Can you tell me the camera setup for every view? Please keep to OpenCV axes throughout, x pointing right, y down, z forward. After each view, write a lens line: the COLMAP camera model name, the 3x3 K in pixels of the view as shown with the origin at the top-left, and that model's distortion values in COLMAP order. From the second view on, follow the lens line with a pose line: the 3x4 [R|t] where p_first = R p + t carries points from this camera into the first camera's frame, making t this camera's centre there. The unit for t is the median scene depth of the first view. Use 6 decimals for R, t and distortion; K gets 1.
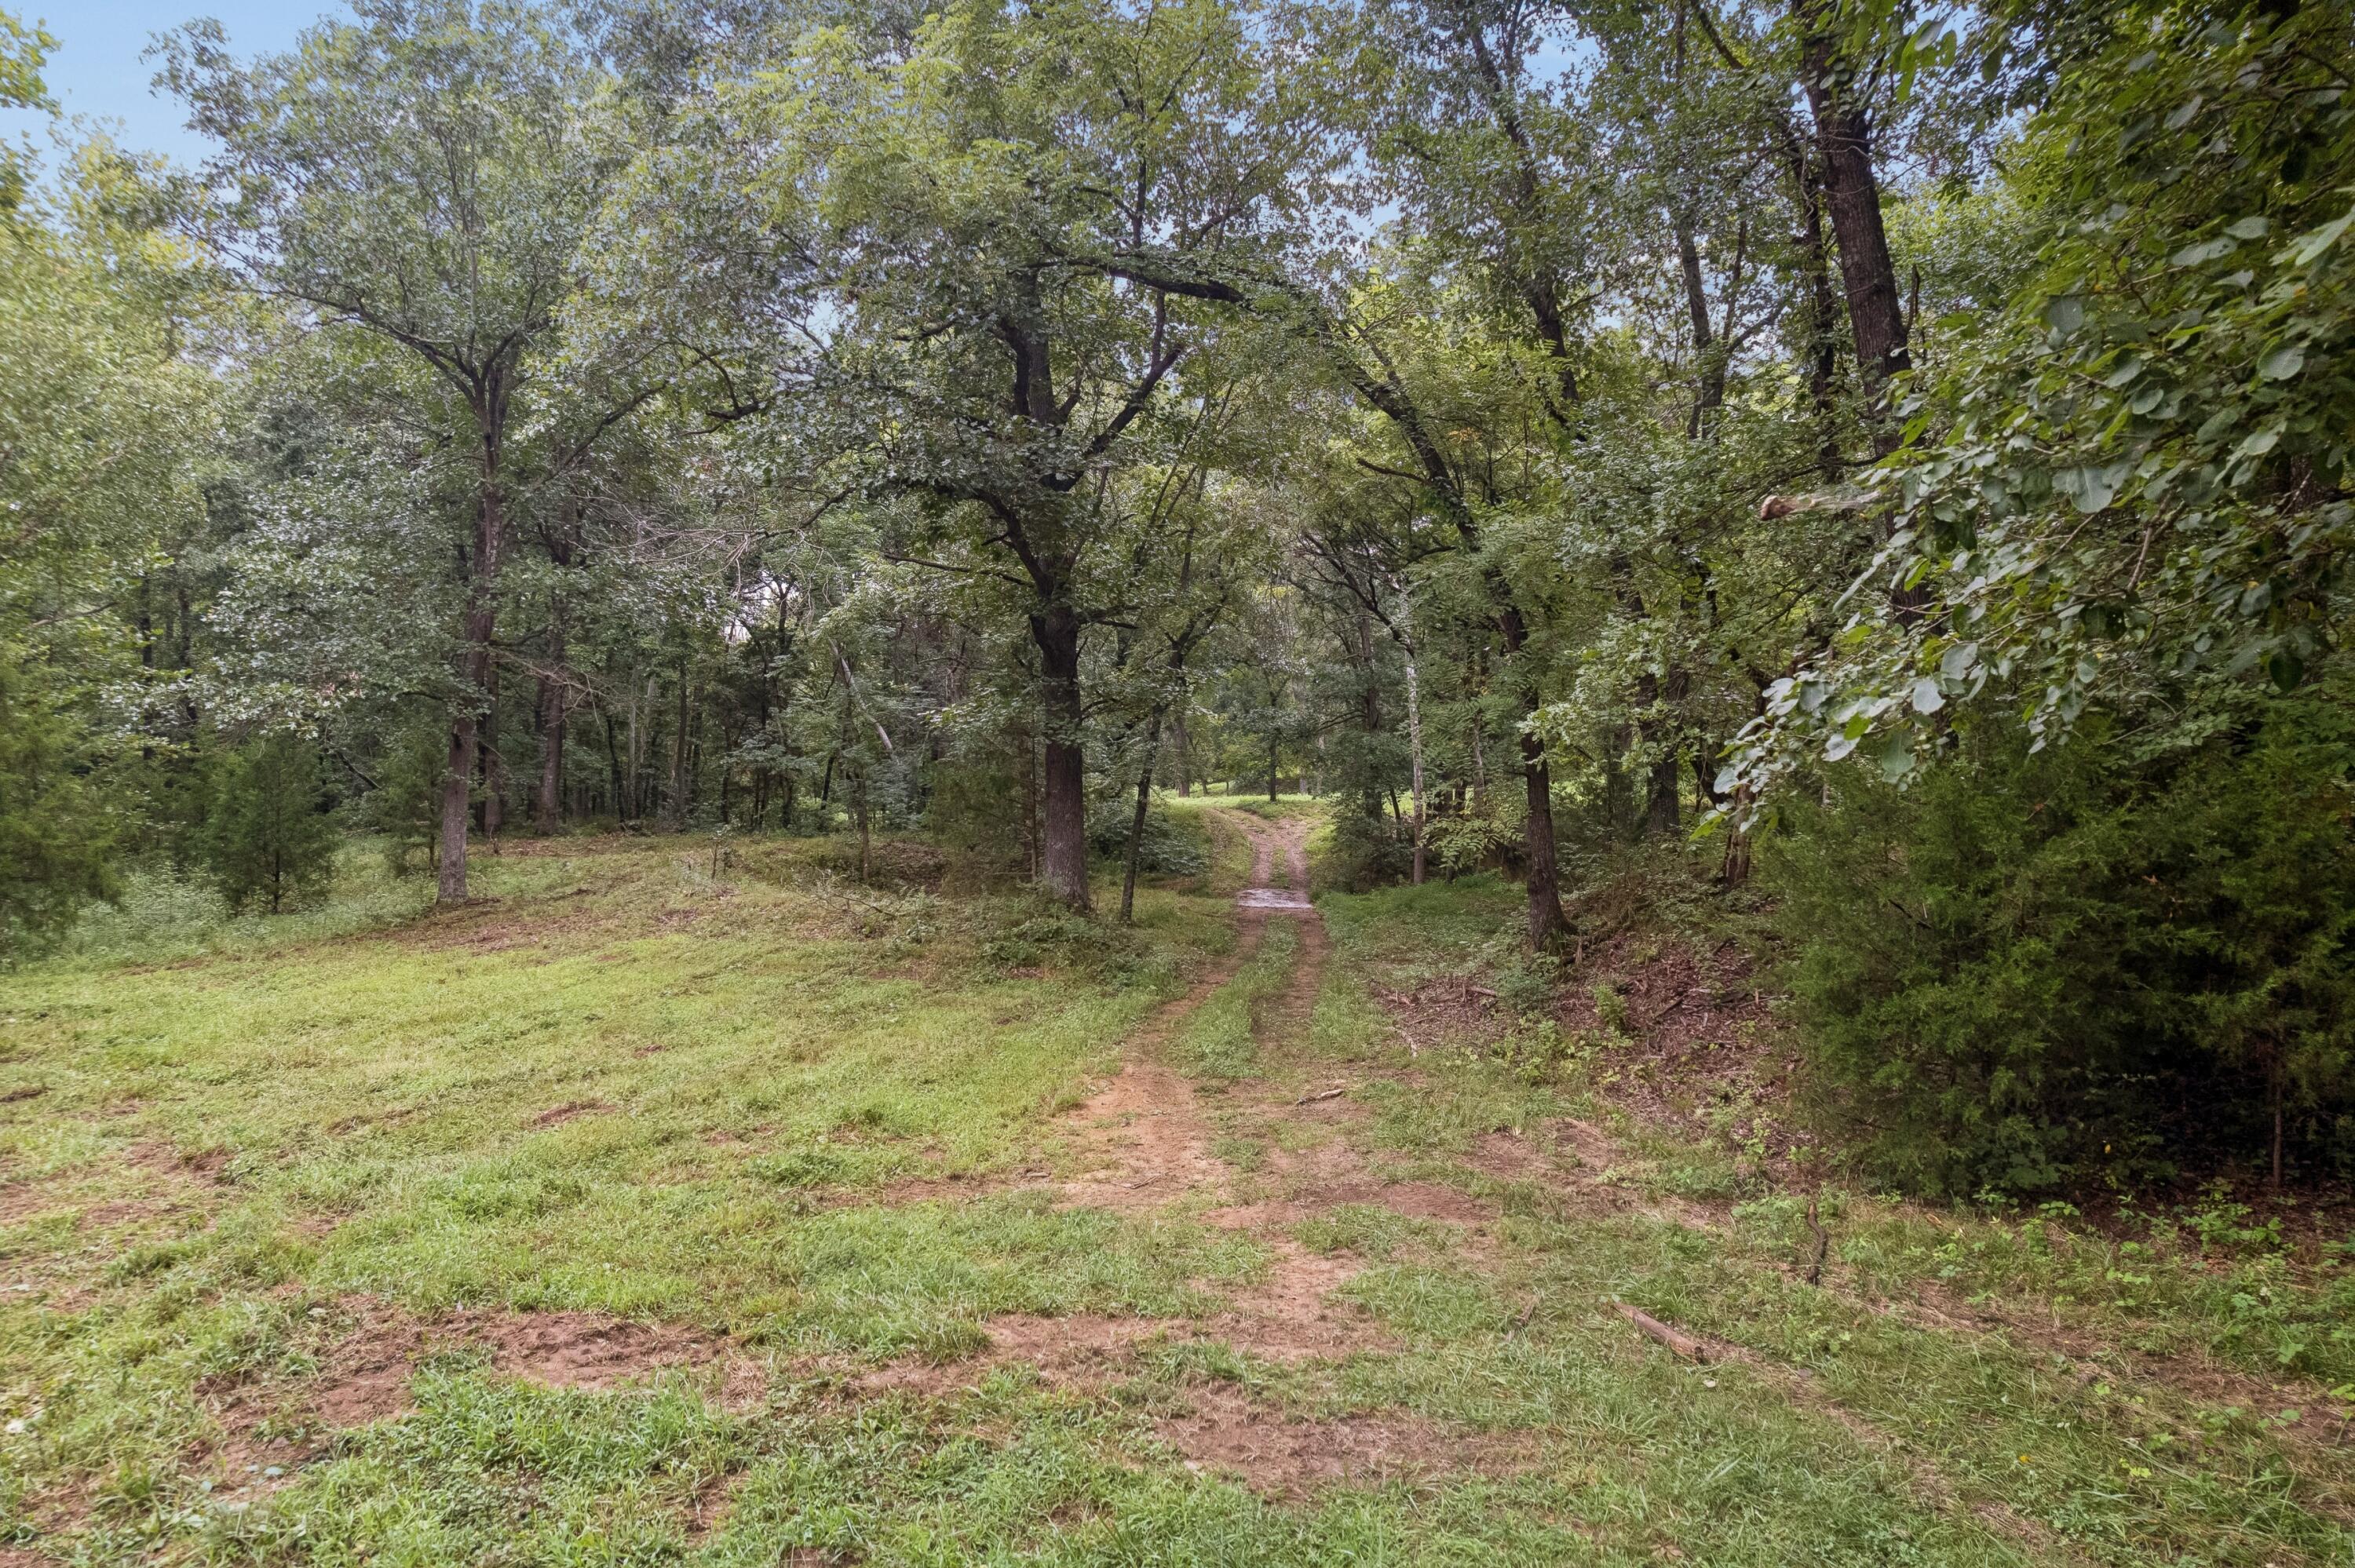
lens RADIAL K [[1483.5, 0, 1183.3], [0, 1483.5, 789.5], [0, 0, 1]] dist [0.004772, 0.000433]
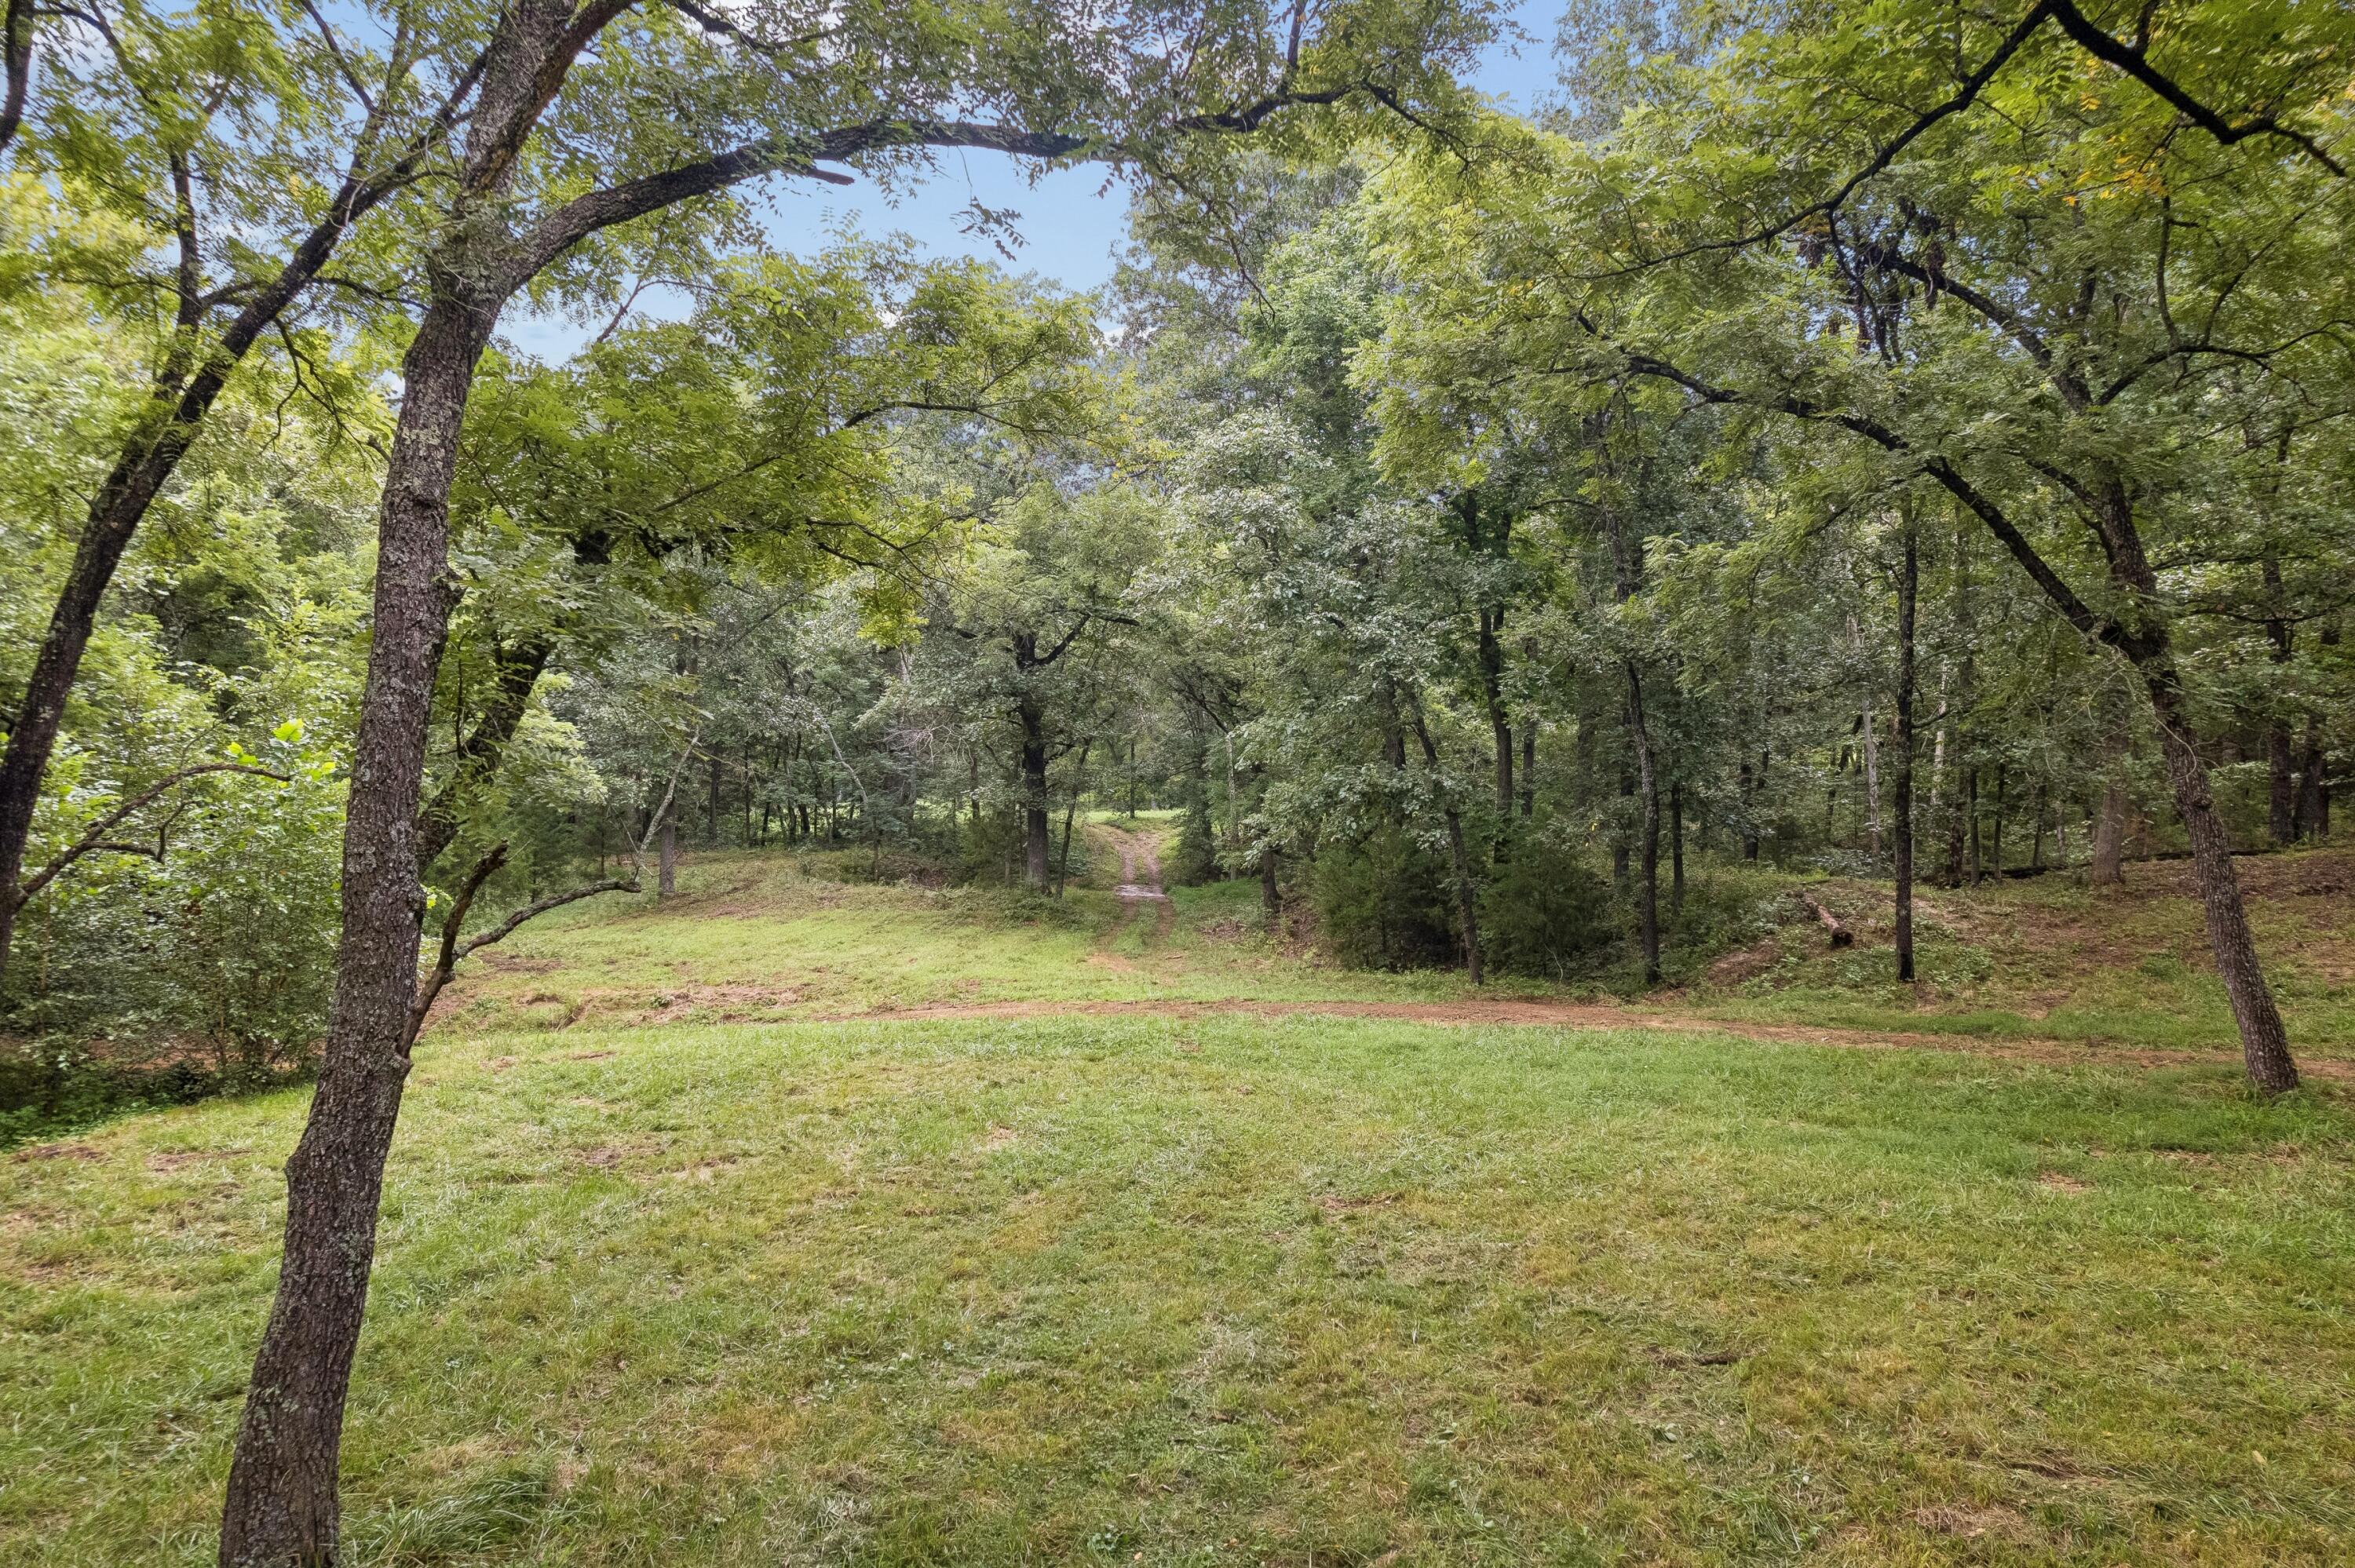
lens RADIAL K [[1483.5, 0, 1181.6], [0, 1483.5, 784.0], [0, 0, 1]] dist [0.004772, 0.000433]
pose [[0.994763, 0.001042, 0.102208, -0.079904], [-0.000774, 0.999996, -0.002664, -0.048694], [-0.102210, 0.002571, 0.994760, -0.797282]]
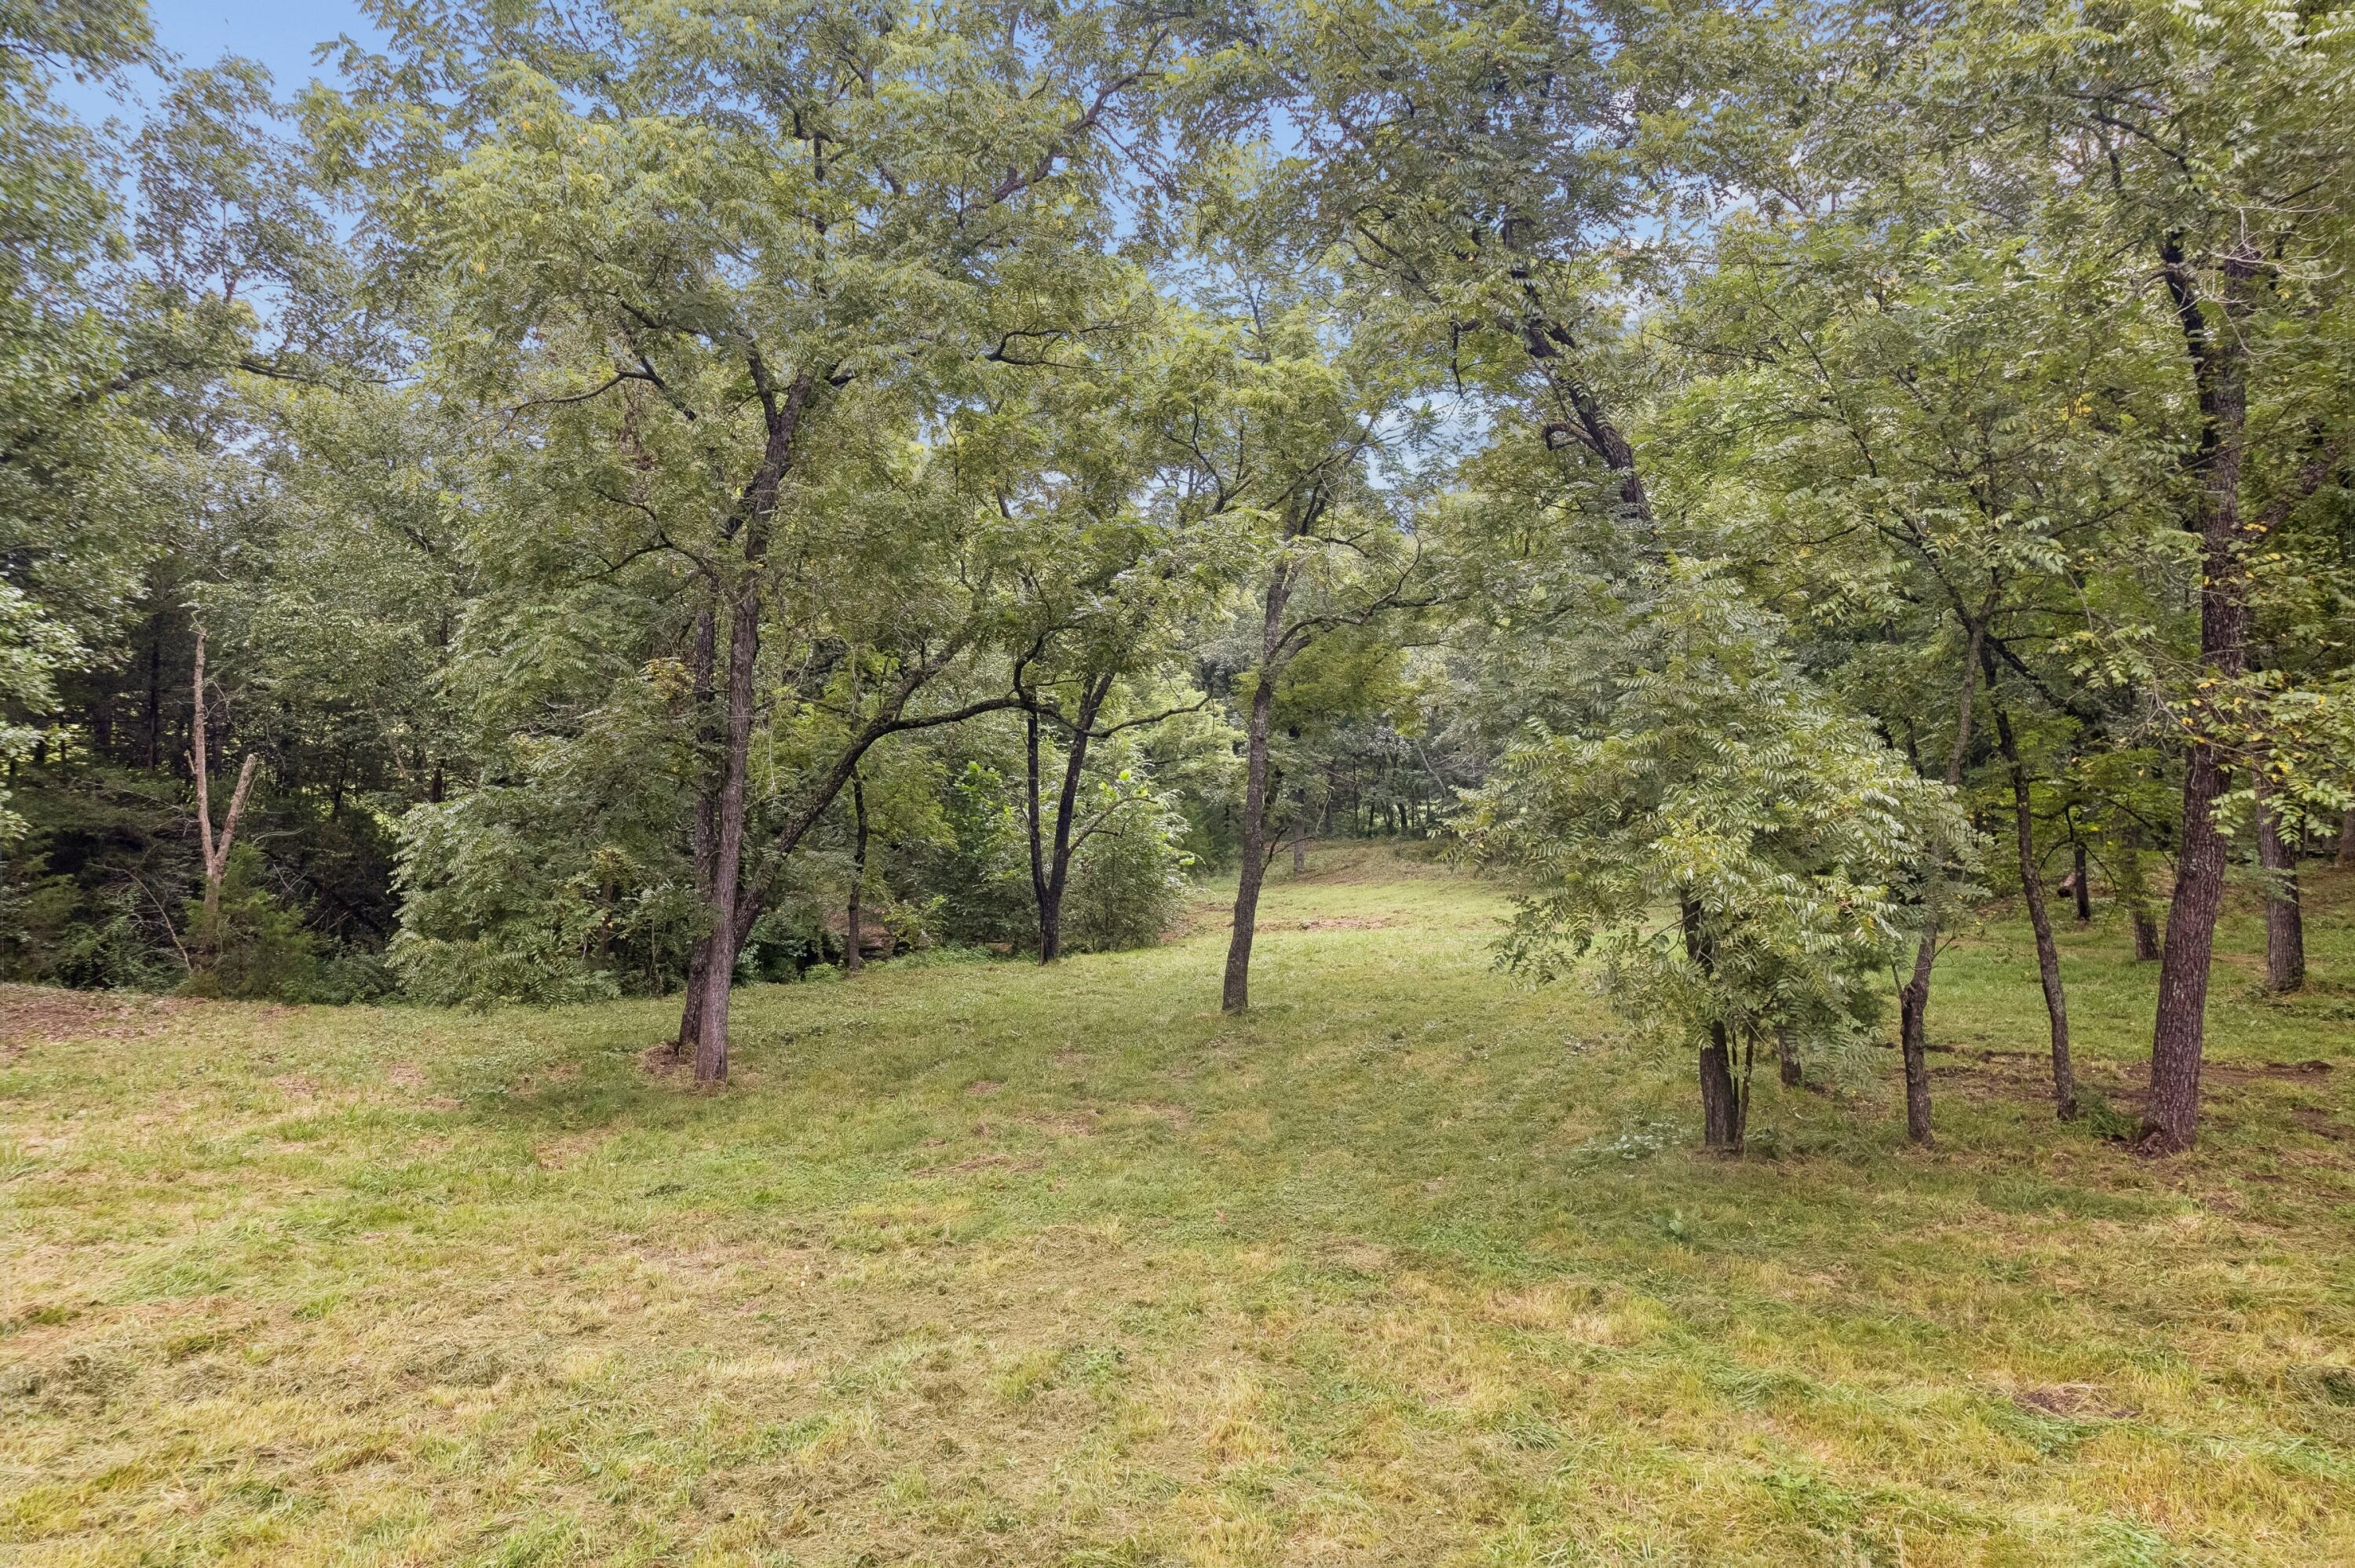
lens RADIAL K [[1483.5, 0, 1178.9], [0, 1483.5, 784.2], [0, 0, 1]] dist [0.004772, 0.000433]
pose [[0.953543, -0.011052, -0.301055, 0.027961], [0.011707, 0.999931, 0.000370, -0.065998], [0.301030, -0.003877, 0.953607, -1.315744]]
